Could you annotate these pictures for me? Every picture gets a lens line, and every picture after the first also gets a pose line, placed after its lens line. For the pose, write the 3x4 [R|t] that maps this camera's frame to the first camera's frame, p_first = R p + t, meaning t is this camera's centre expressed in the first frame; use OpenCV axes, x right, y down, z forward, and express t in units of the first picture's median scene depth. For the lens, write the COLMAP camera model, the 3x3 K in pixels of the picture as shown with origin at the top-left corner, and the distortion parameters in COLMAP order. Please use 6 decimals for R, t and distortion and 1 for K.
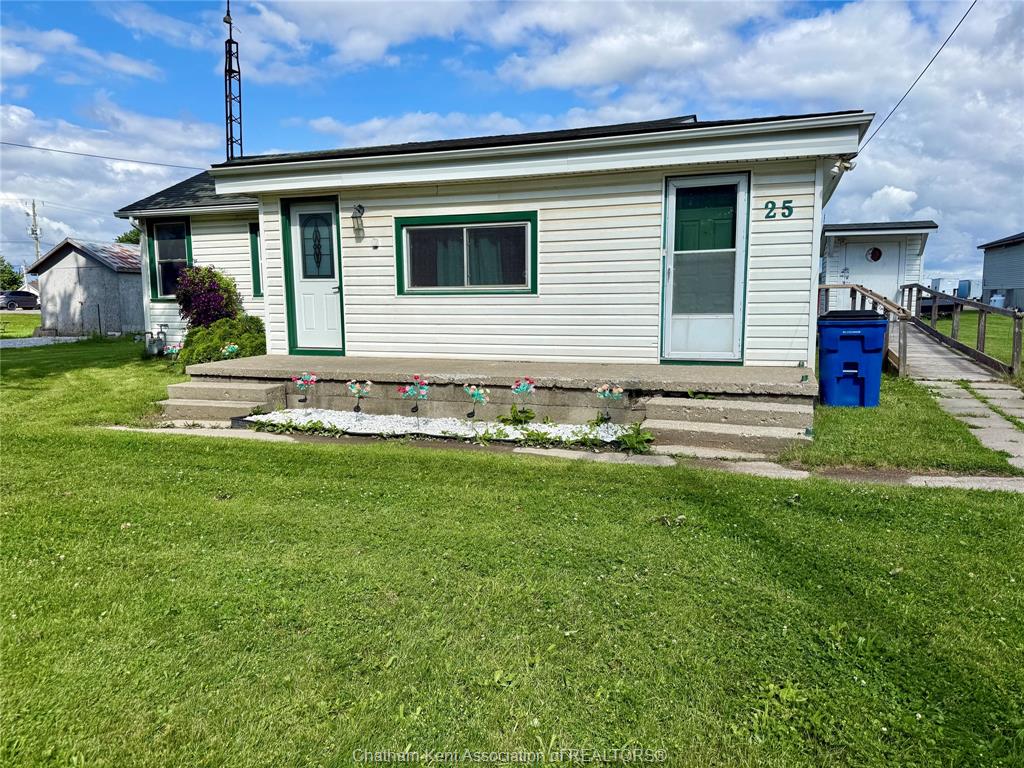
lens RADIAL K [[705.8, 0, 511.0], [0, 705.8, 400.8], [0, 0, 1]] dist [0.147946, -0.173690]
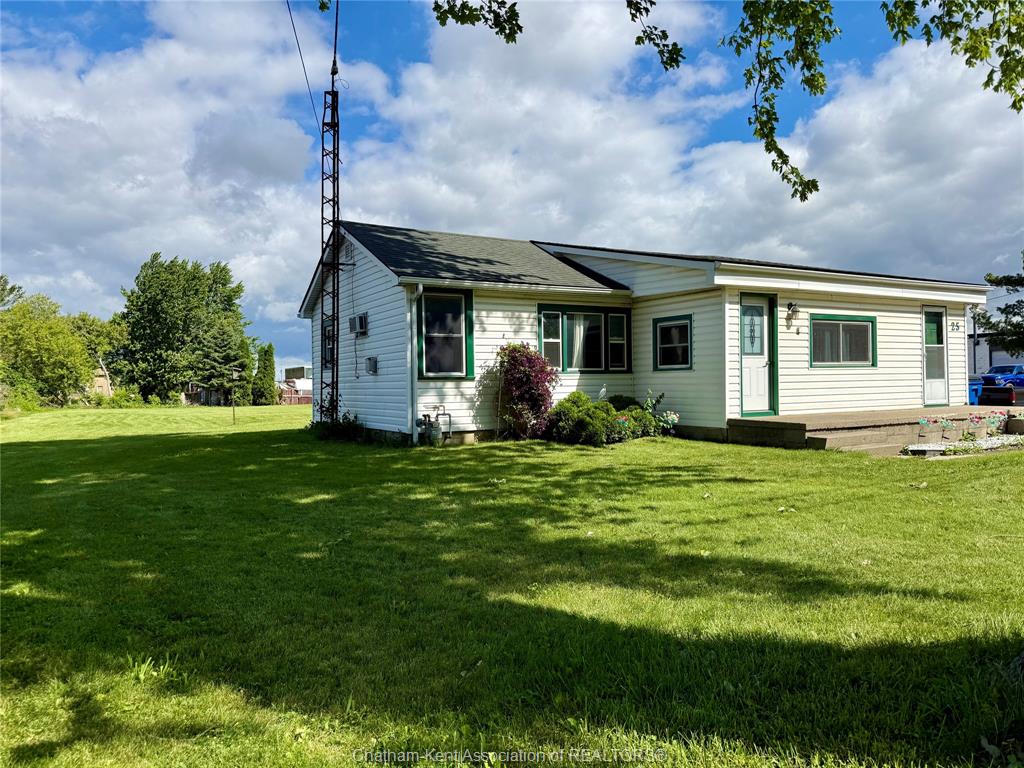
lens RADIAL K [[738.4, 0, 512.0], [0, 738.4, 384.0], [0, 0, 1]] dist [0.142046, -0.210839]
pose [[0.640284, -0.004619, 0.768124, -1.714830], [0.122321, 0.987835, -0.096022, -0.051255], [-0.758336, 0.155439, 0.633060, 0.544120]]
